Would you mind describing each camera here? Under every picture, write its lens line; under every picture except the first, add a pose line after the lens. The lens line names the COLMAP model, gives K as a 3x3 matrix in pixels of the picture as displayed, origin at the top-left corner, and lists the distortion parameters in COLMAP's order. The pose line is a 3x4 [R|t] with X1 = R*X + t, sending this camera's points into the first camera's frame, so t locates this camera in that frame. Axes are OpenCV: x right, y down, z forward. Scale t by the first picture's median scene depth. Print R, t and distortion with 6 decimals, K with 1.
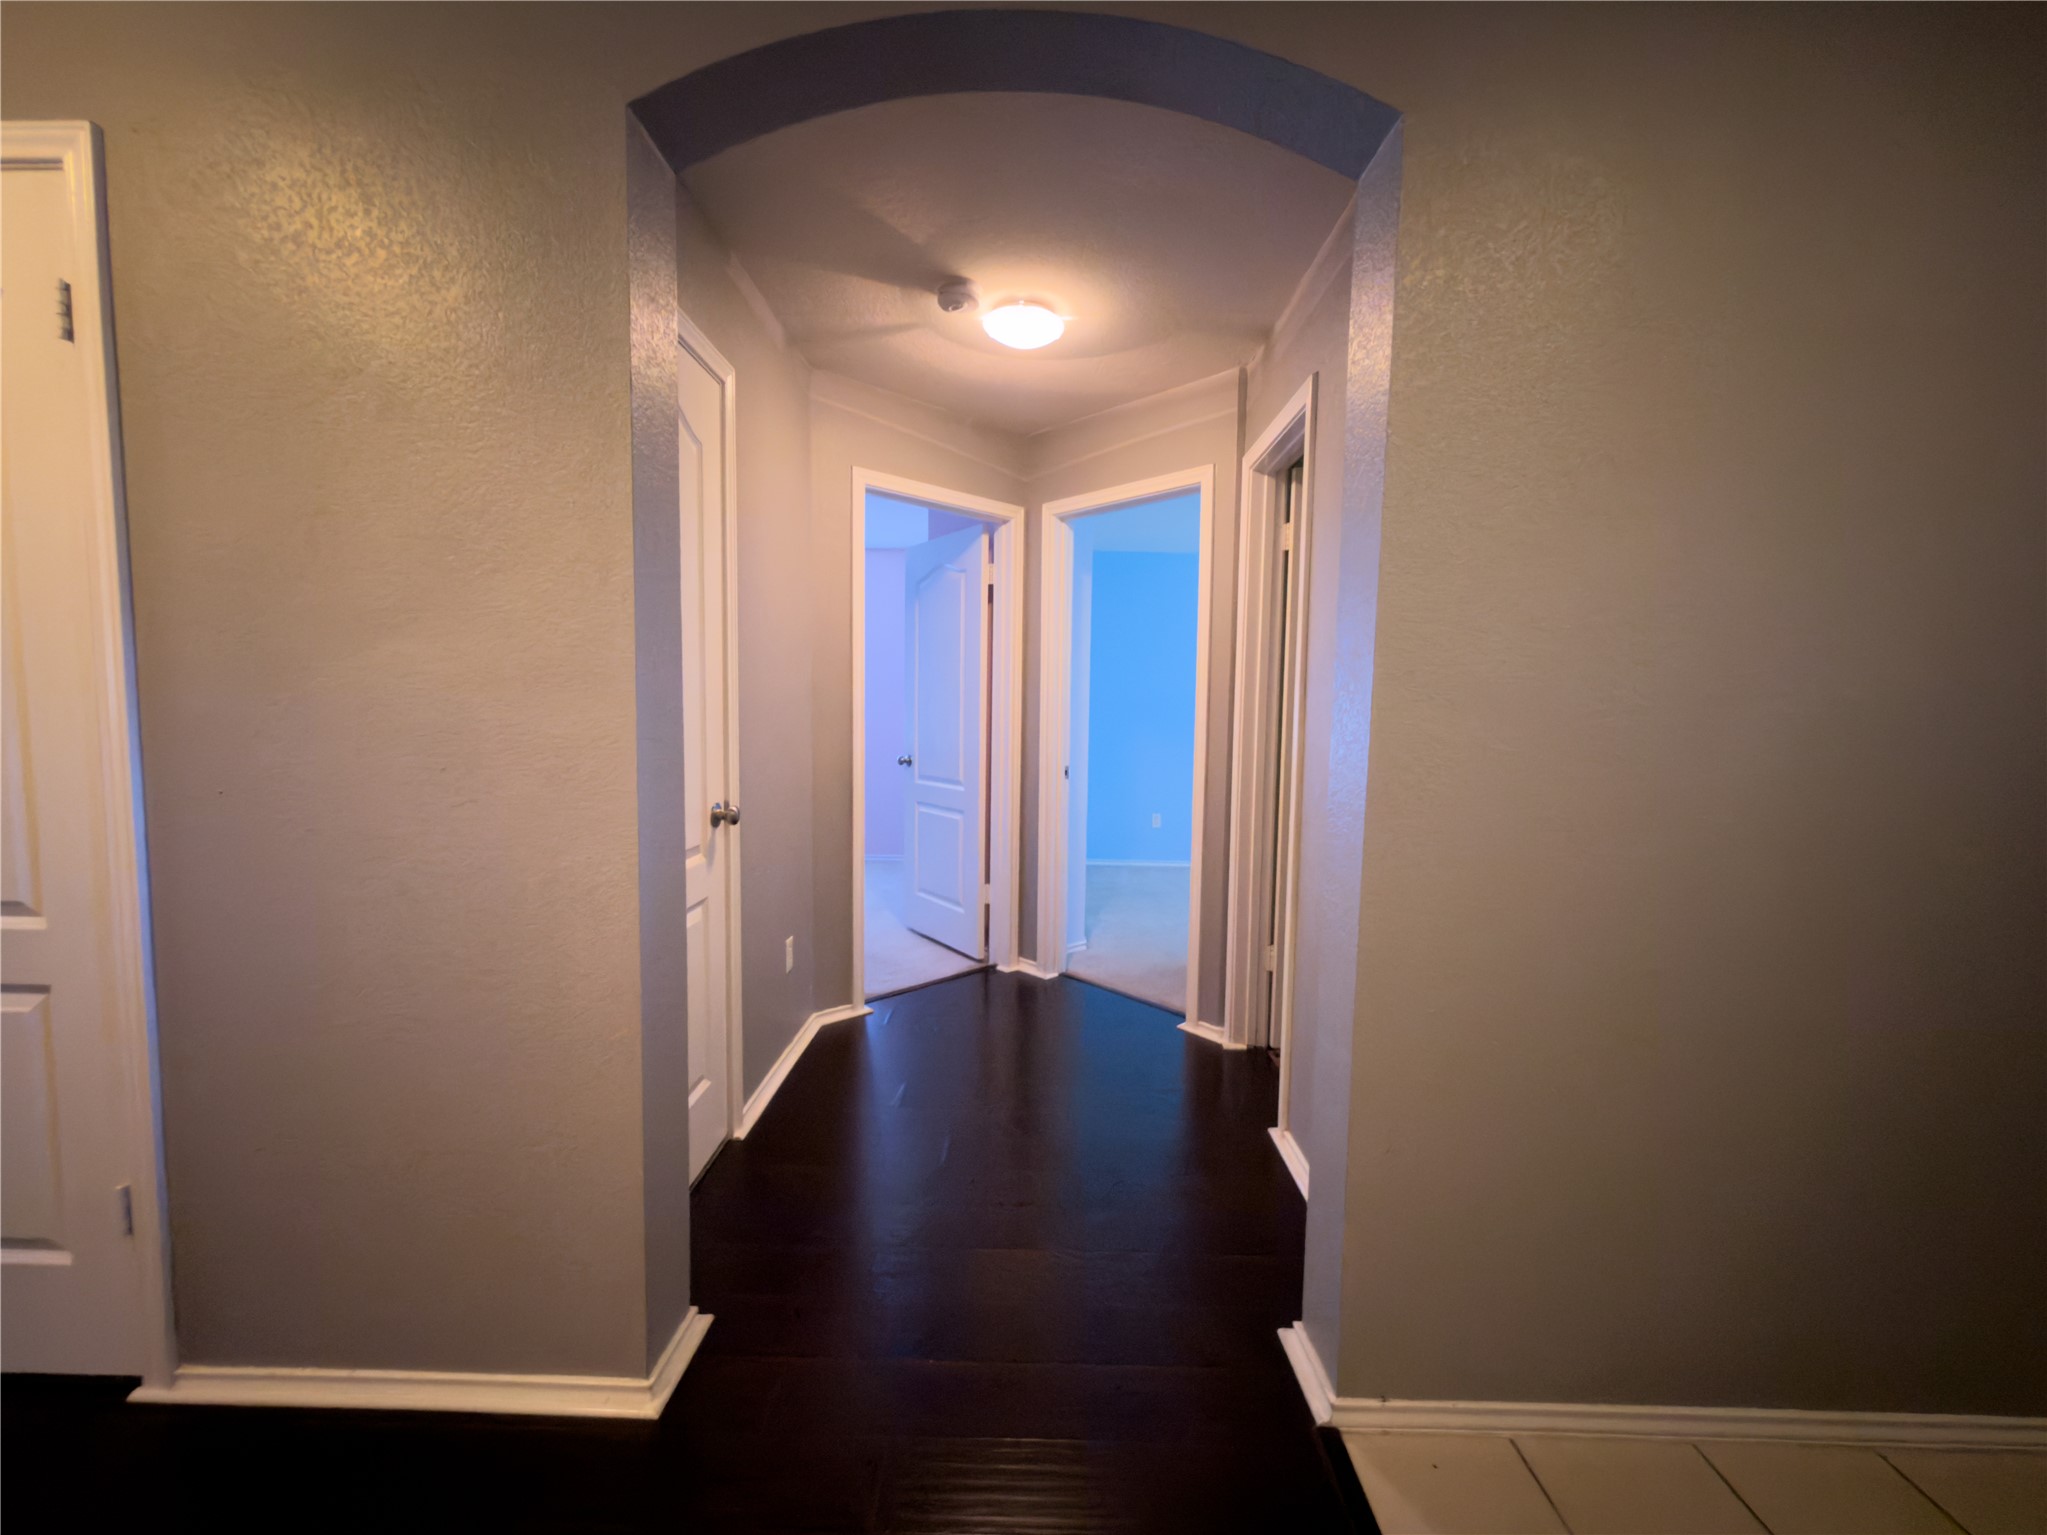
lens RADIAL K [[830.8, 0, 1023.5], [0, 830.8, 767.5], [0, 0, 1]] dist [-0.000683, 0.000144]
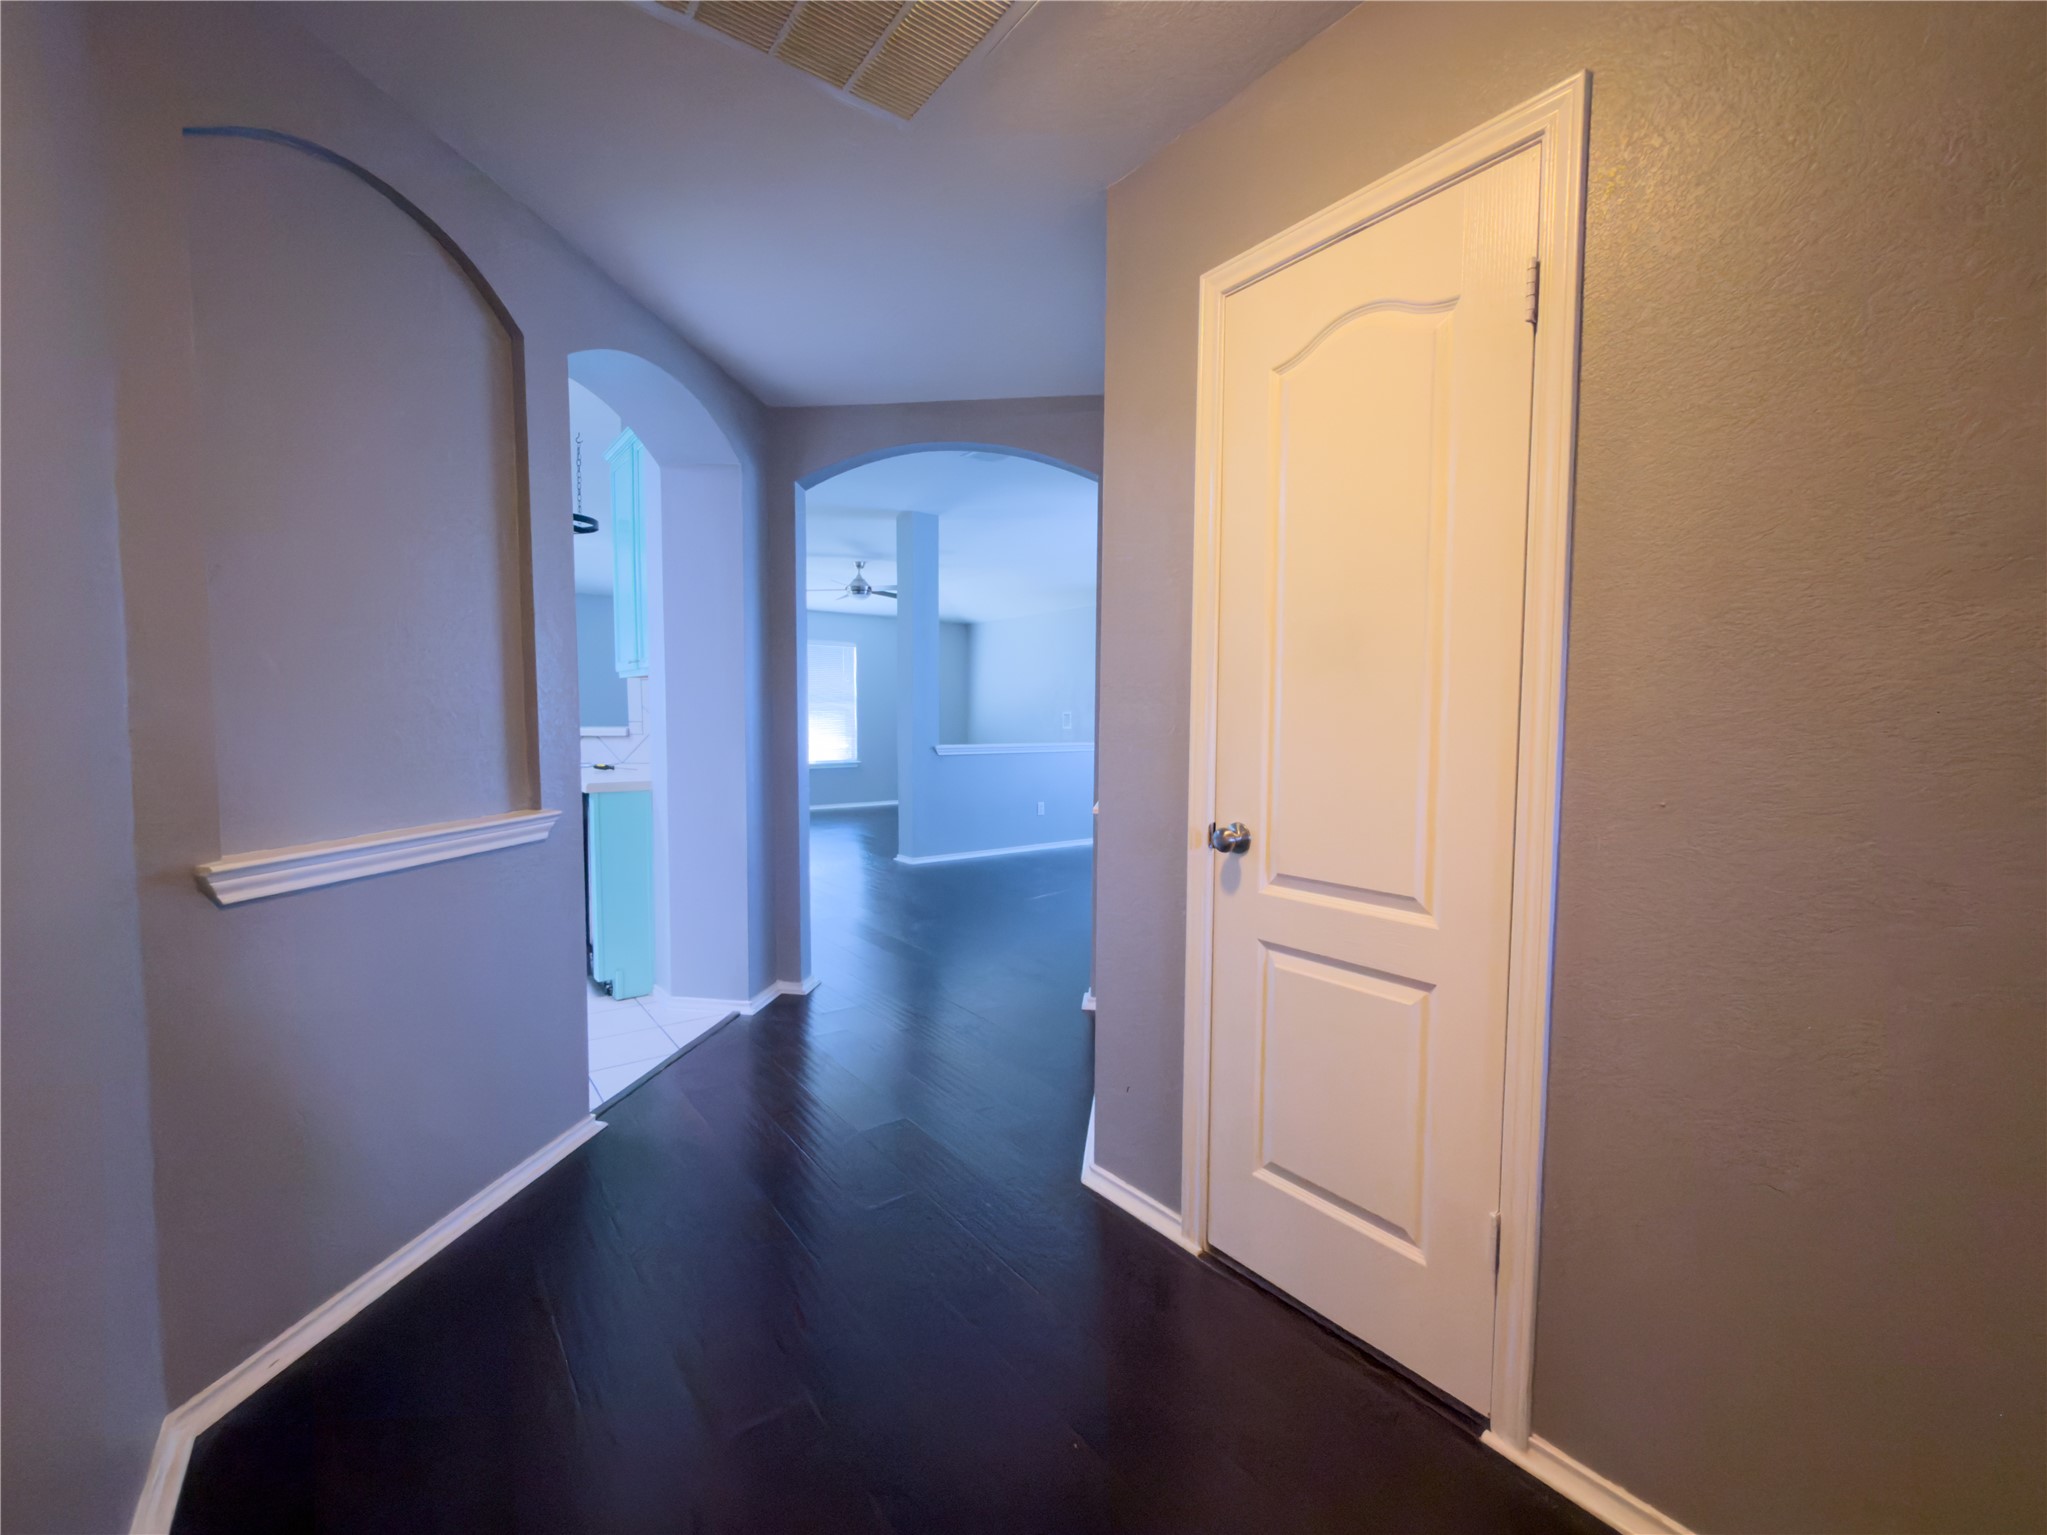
lens RADIAL K [[861.1, 0, 1023.5], [0, 861.1, 767.5], [0, 0, 1]] dist [-0.000320, 0.000021]
pose [[0.613635, 0.036985, -0.788723, -0.285660], [-0.052304, 0.998612, 0.006134, 0.008125], [0.787855, 0.037489, 0.614718, -0.018584]]
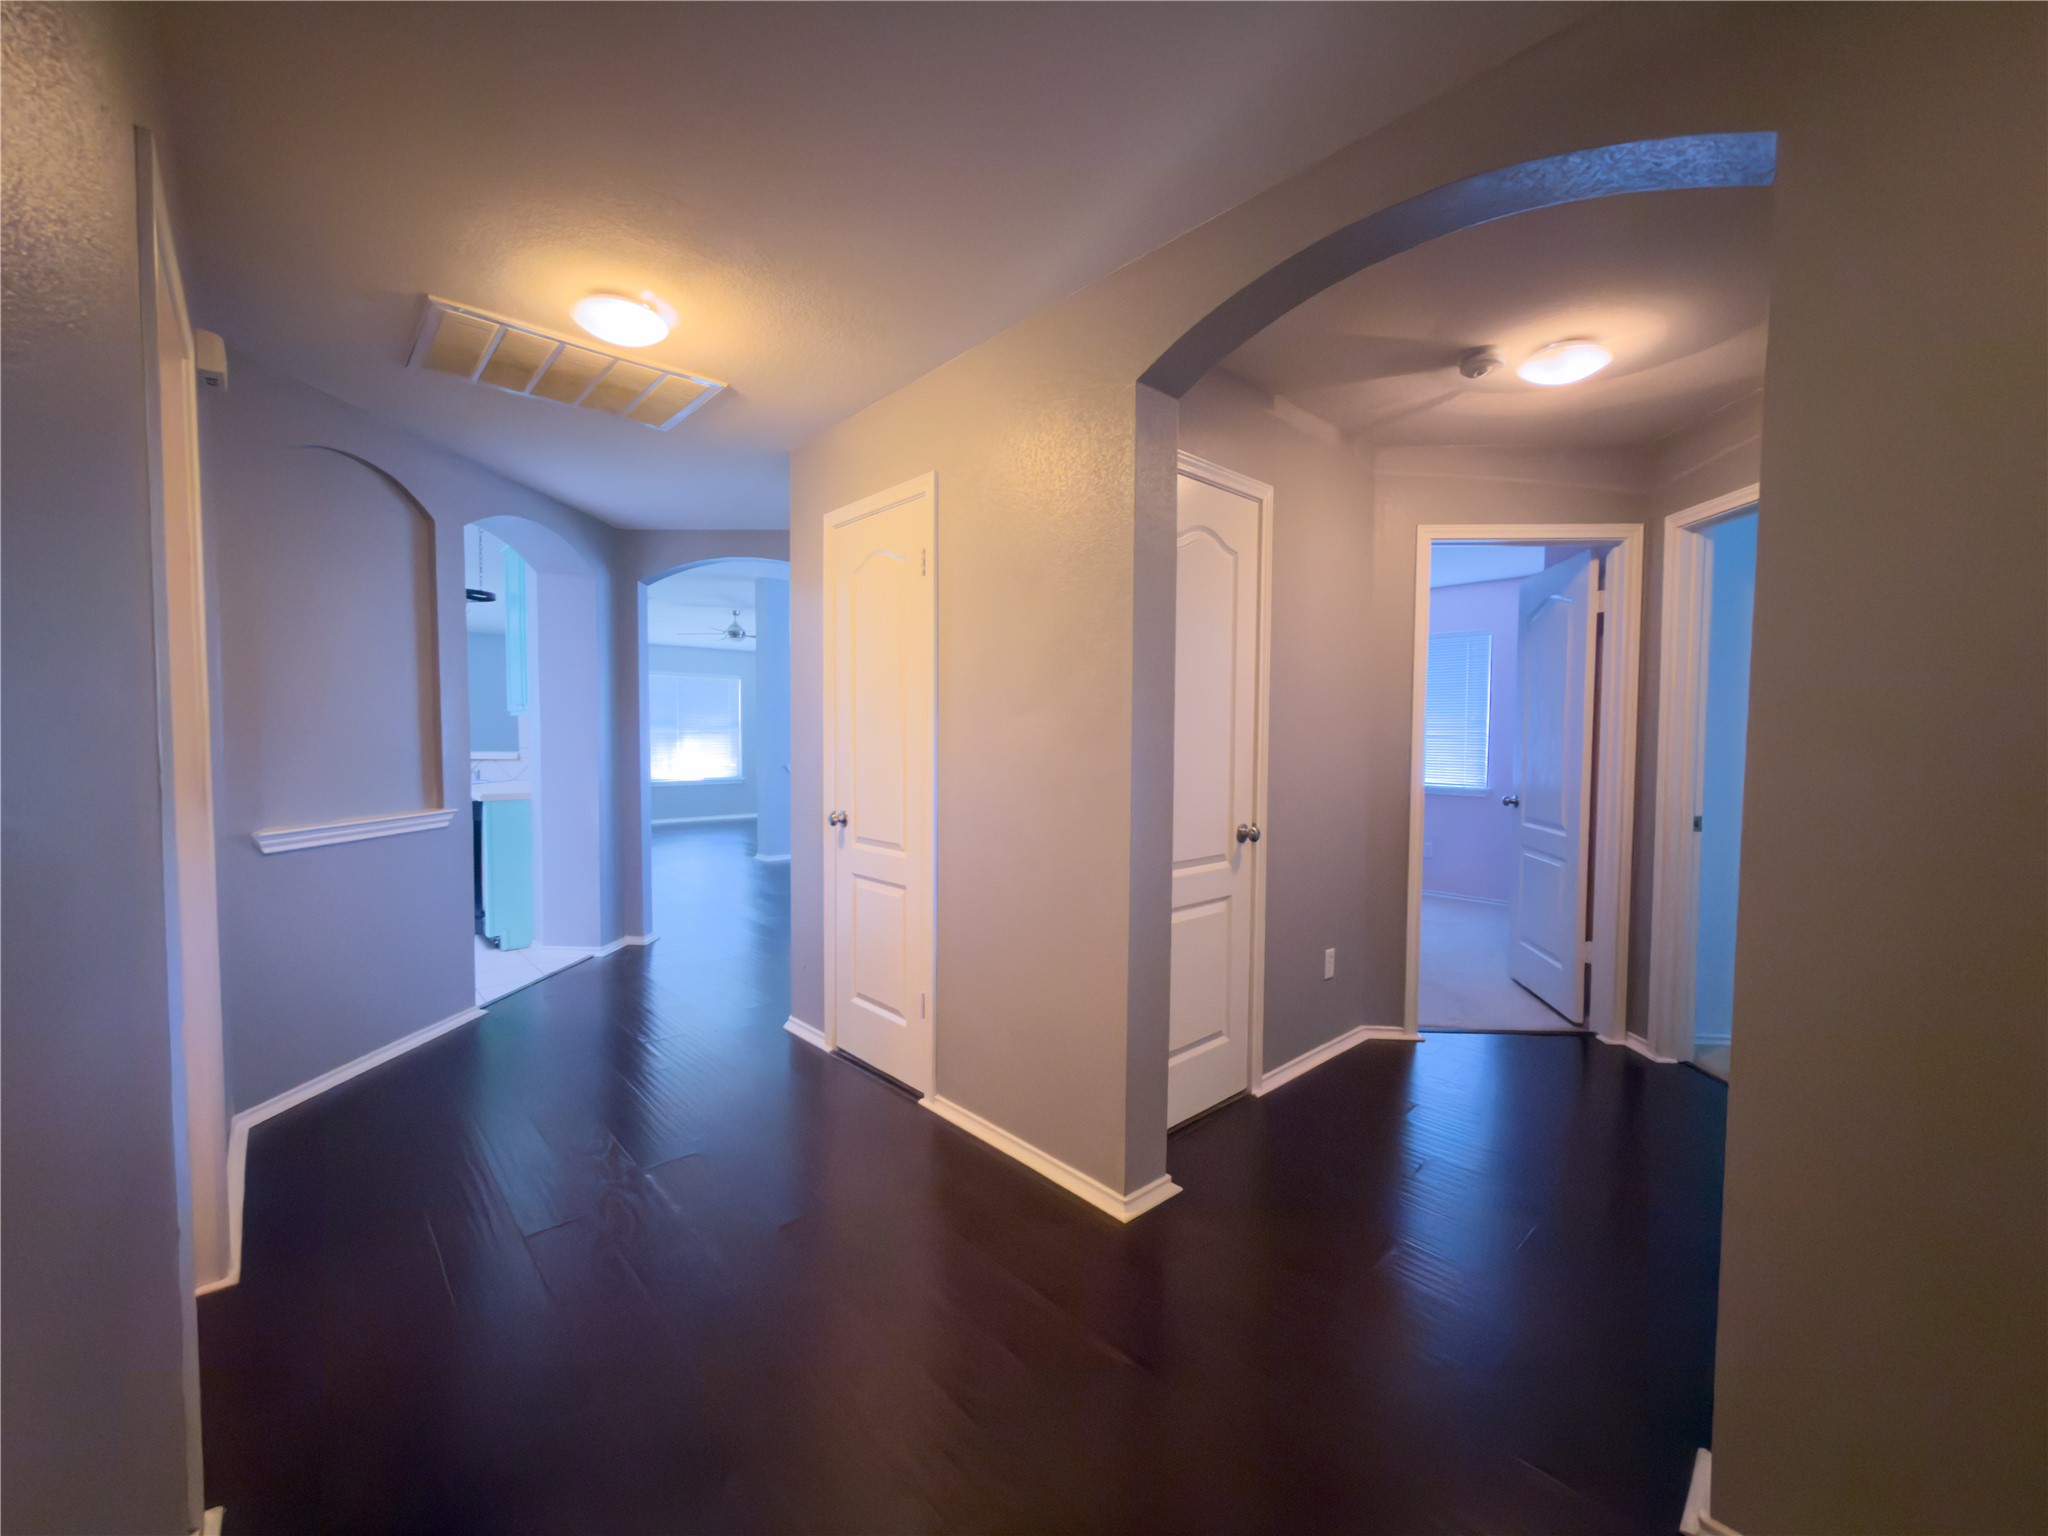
lens RADIAL K [[821.8, 0, 1024.0], [0, 821.8, 768.0], [0, 0, 1]] dist [-0.002655, -0.000509]
pose [[0.687503, 0.020528, -0.725891, 0.214335], [-0.048564, 0.998662, -0.017754, -0.003375], [0.724556, 0.047458, 0.687581, -0.085858]]
